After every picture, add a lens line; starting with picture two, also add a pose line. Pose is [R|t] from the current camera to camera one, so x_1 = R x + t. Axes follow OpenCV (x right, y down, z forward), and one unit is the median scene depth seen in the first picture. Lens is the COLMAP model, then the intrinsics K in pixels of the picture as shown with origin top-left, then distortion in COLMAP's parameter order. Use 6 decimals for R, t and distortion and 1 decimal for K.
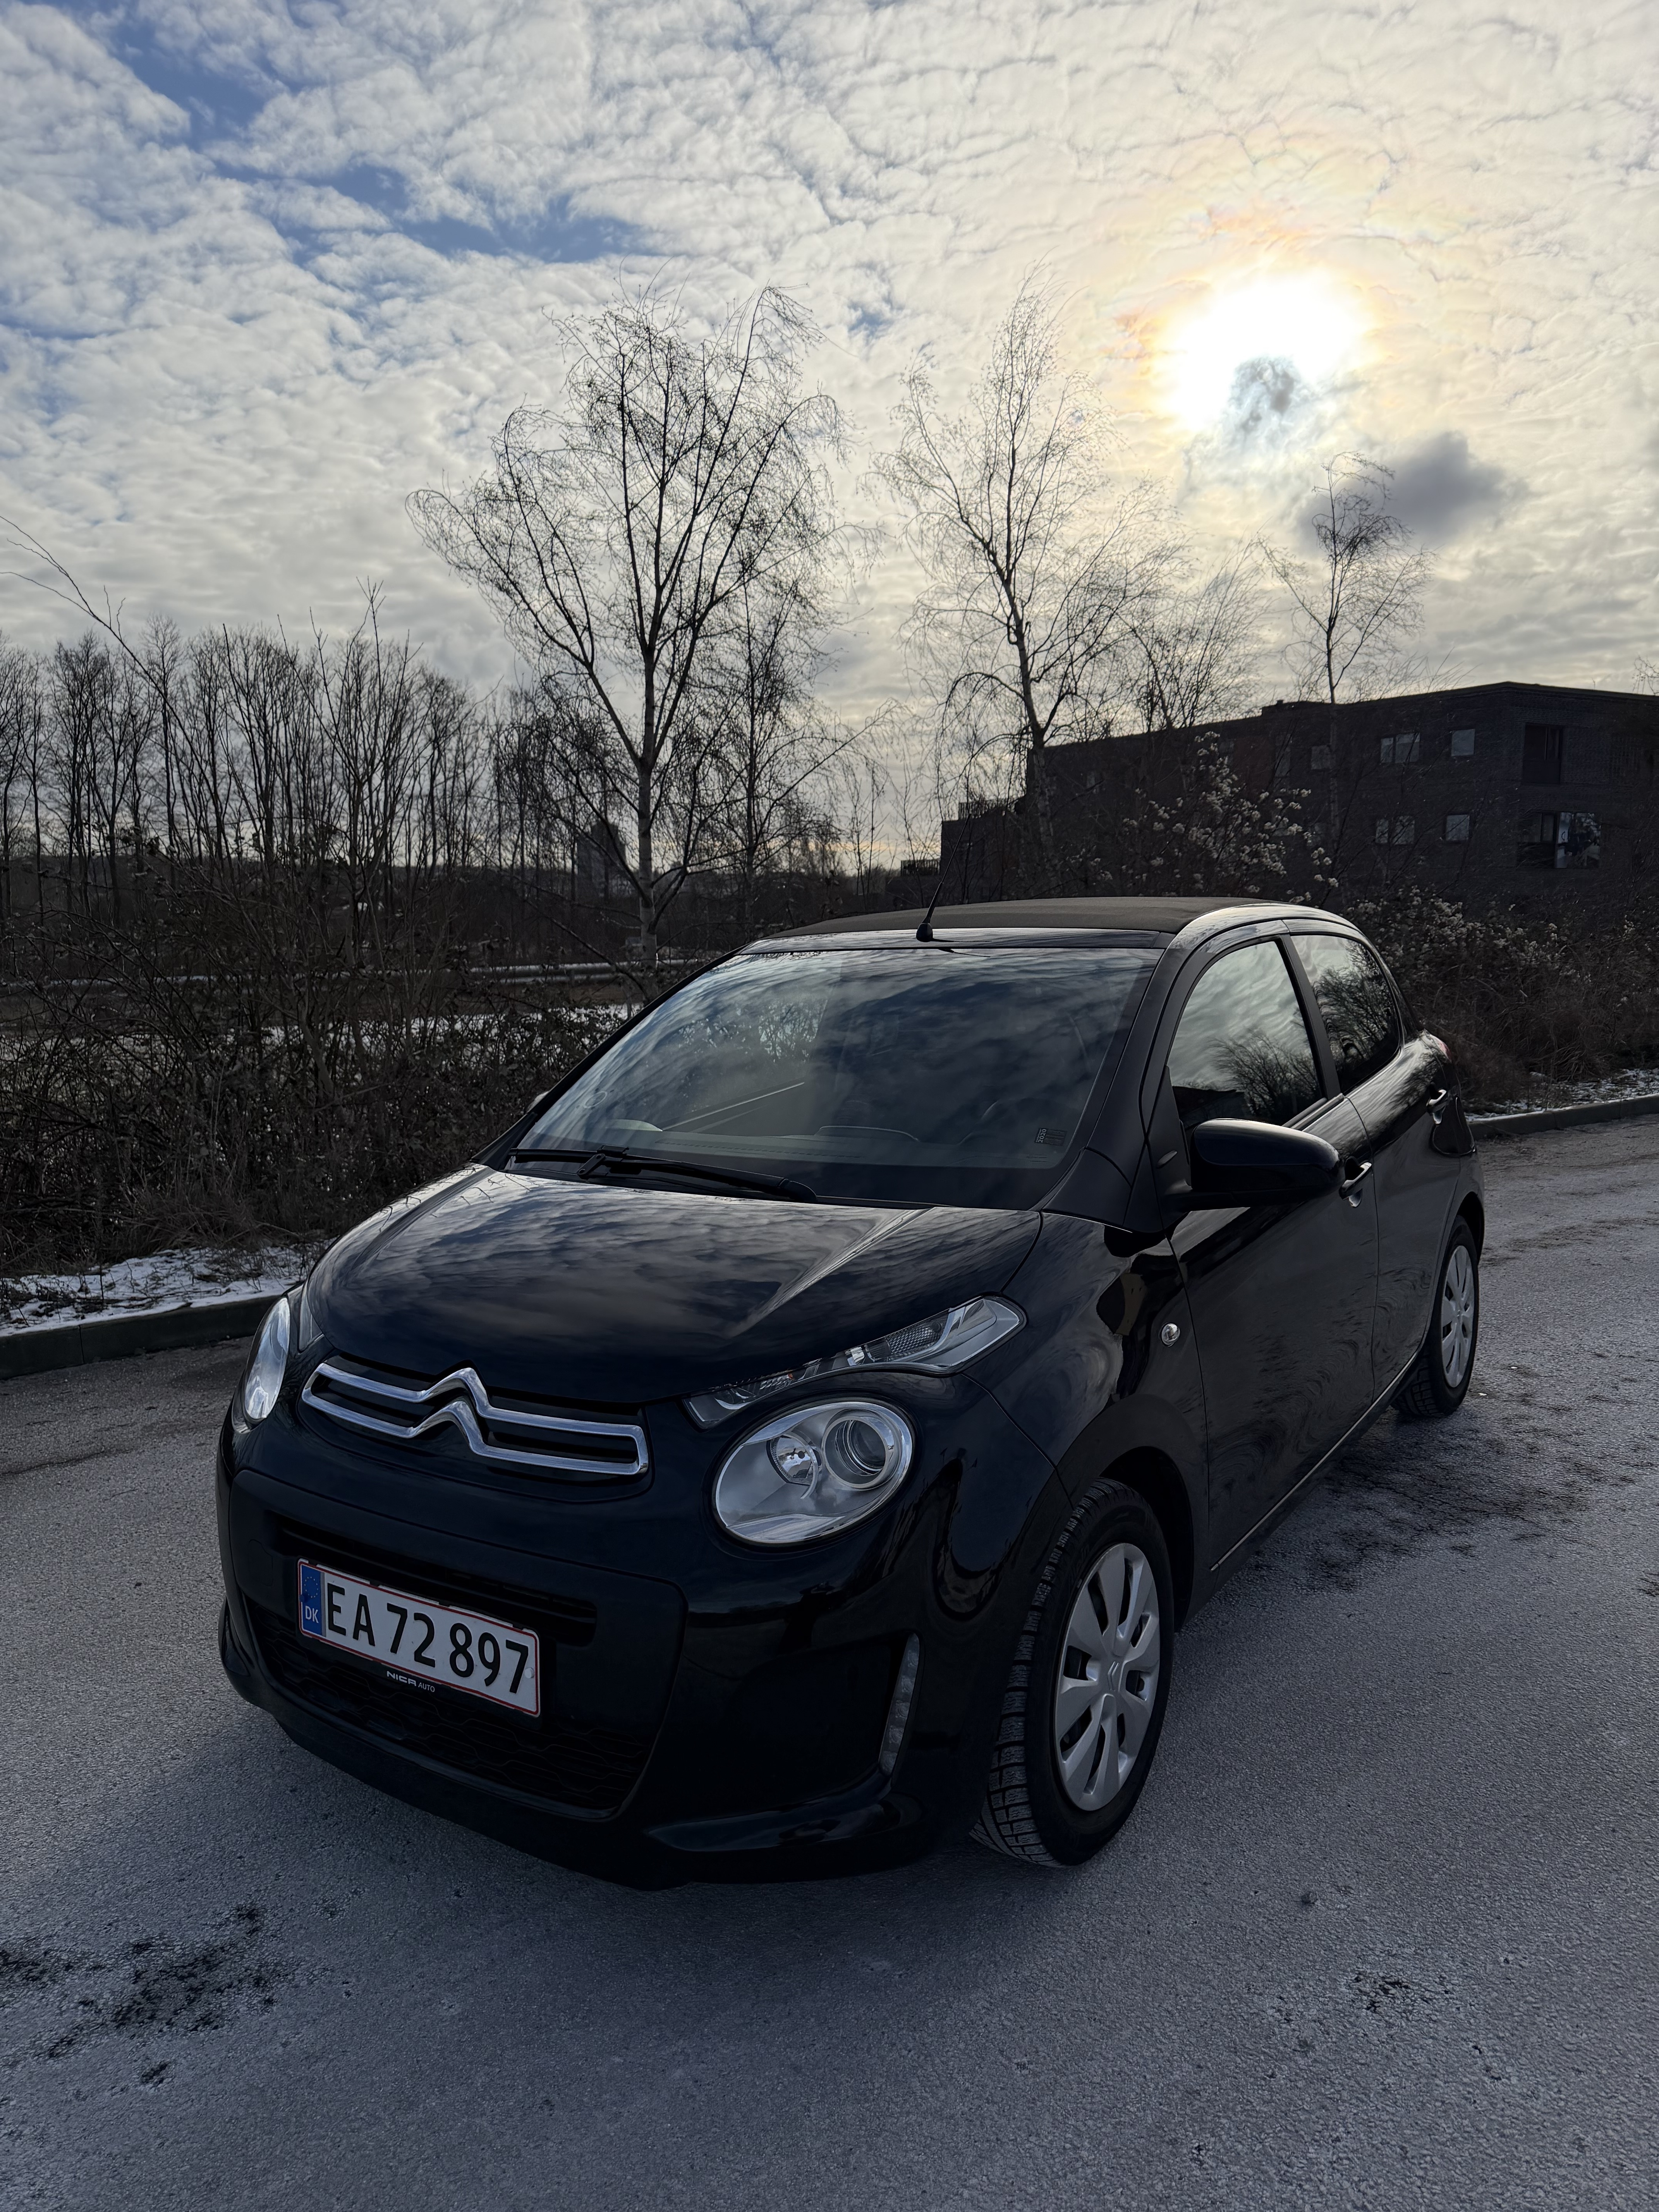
lens RADIAL K [[1504.0, 0, 829.5], [0, 1504.0, 1106.0], [0, 0, 1]] dist [0.032946, -0.021397]
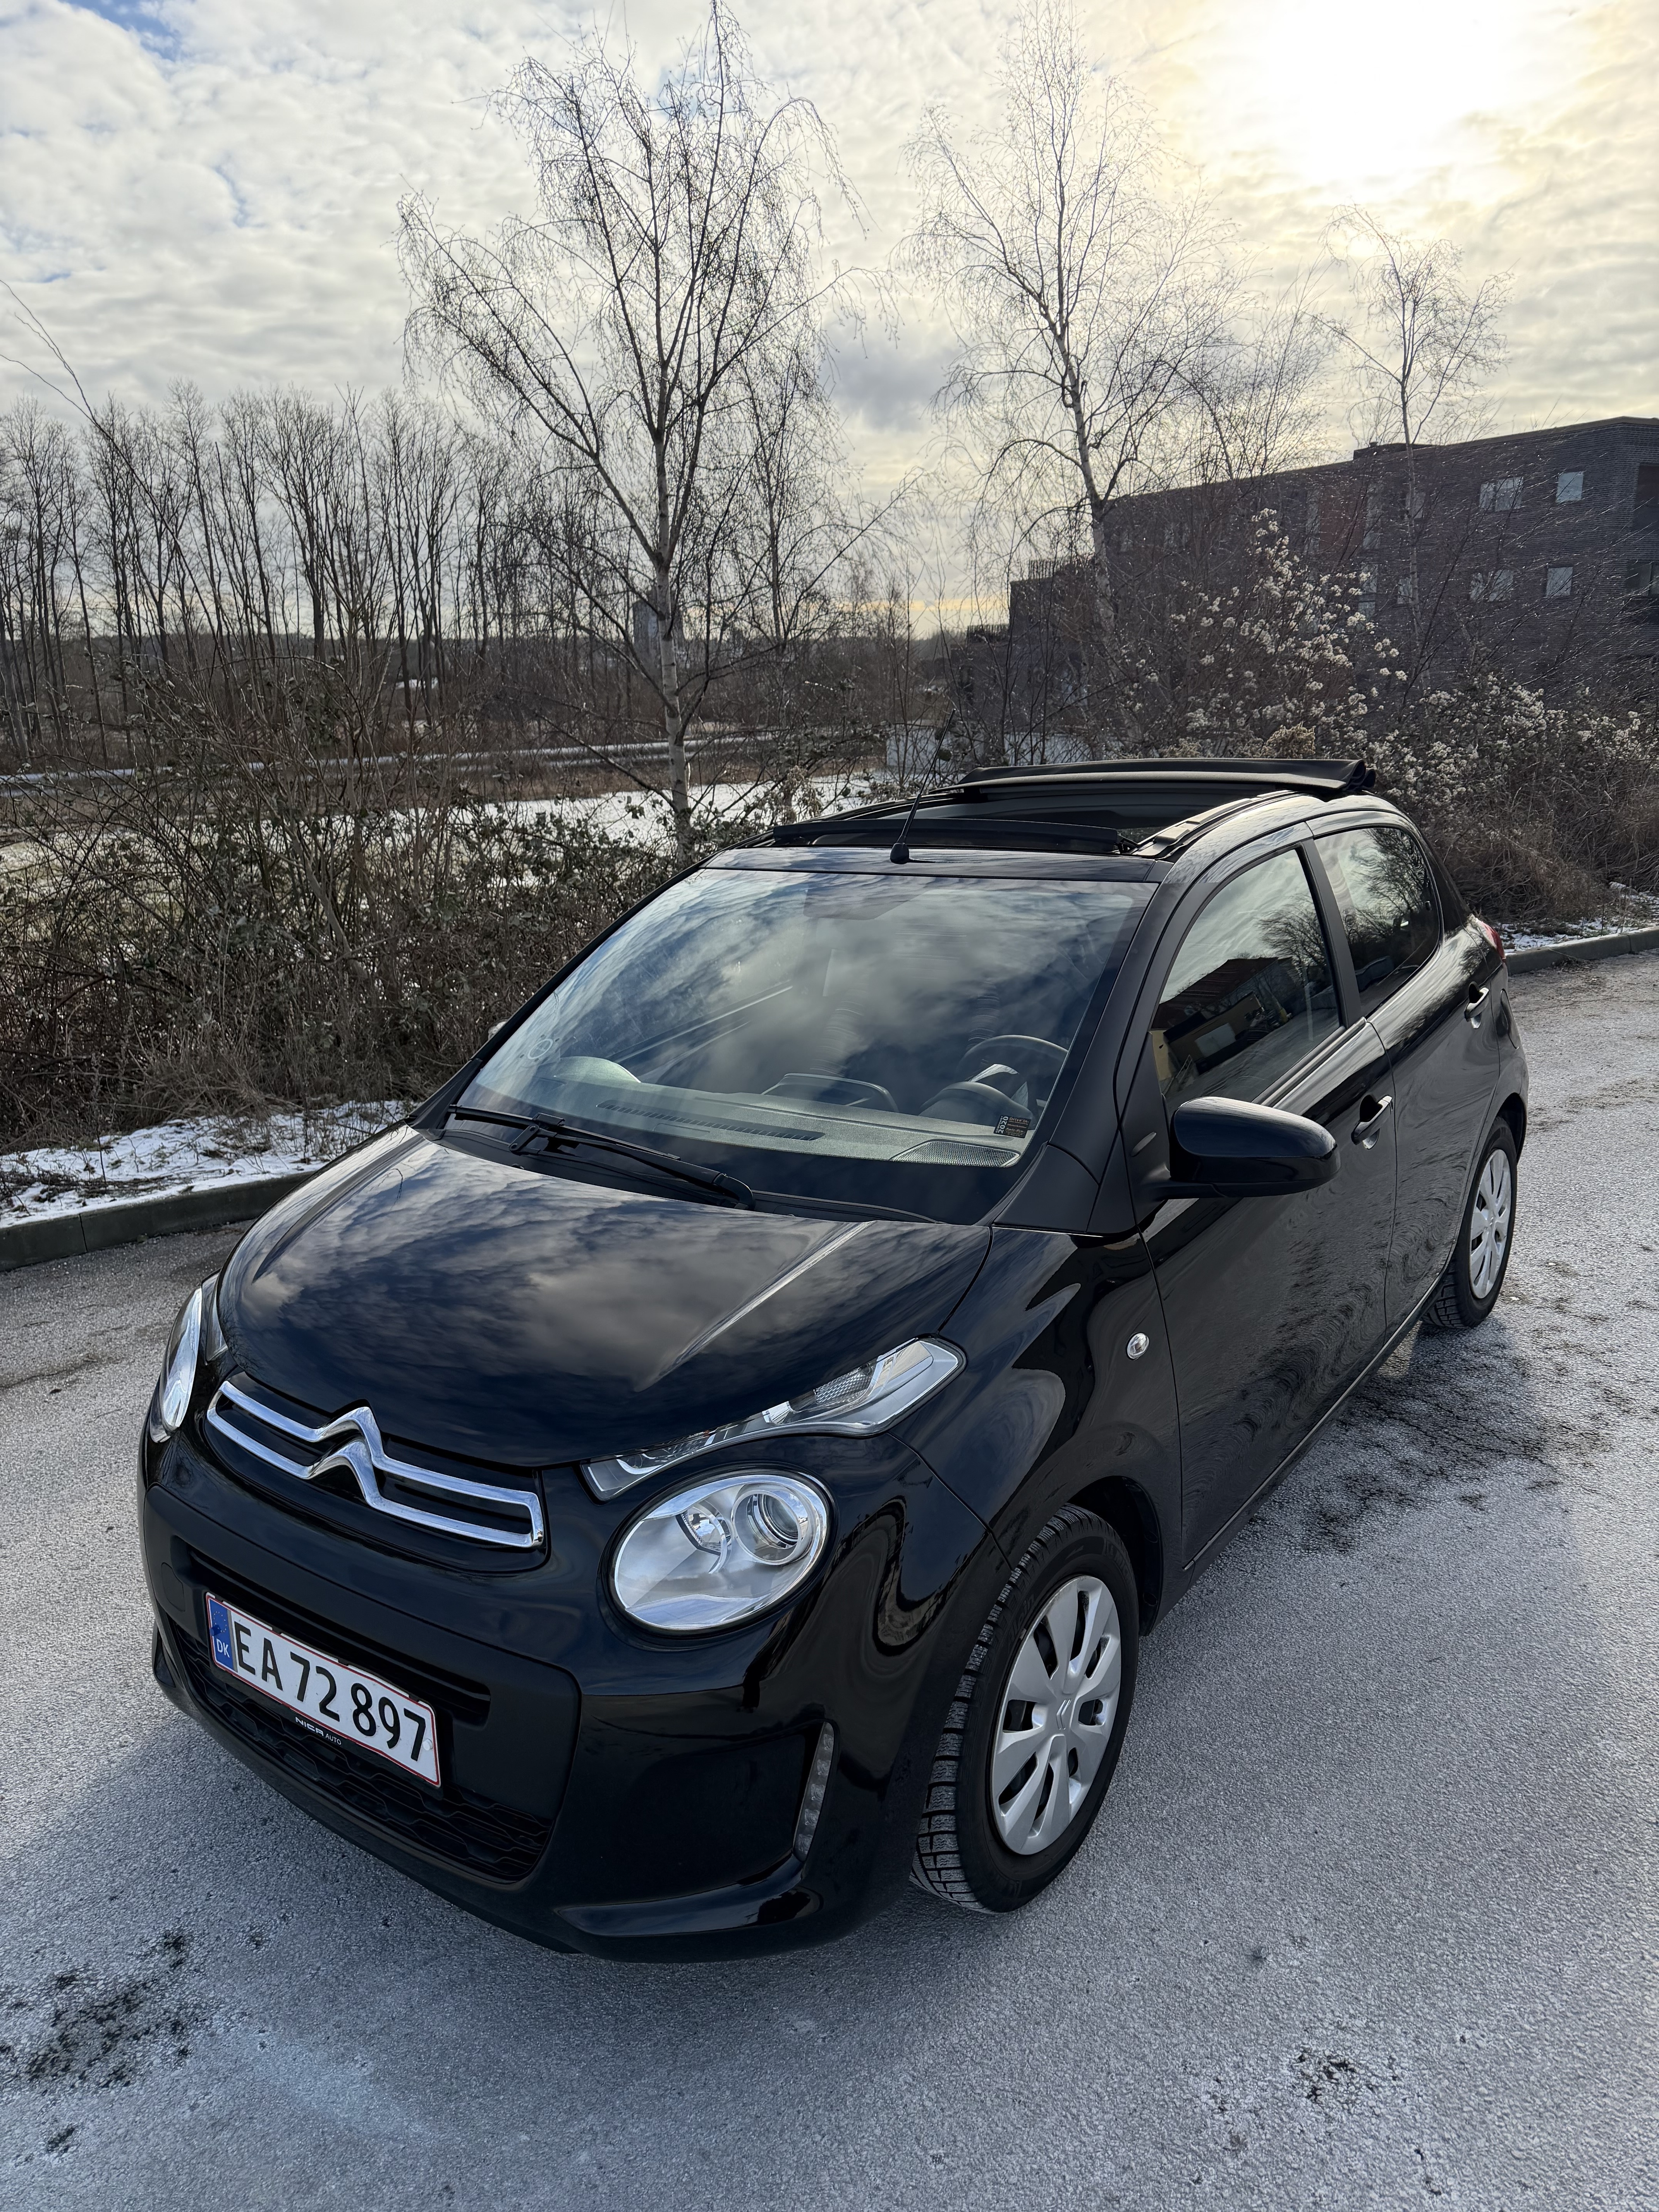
lens RADIAL K [[1504.0, 0, 829.5], [0, 1504.0, 1106.0], [0, 0, 1]] dist [0.032946, -0.021397]
pose [[0.998948, -0.007775, -0.045199, 0.089249], [0.014332, 0.989090, 0.146612, -0.141023], [0.043566, -0.147106, 0.988161, 0.120264]]
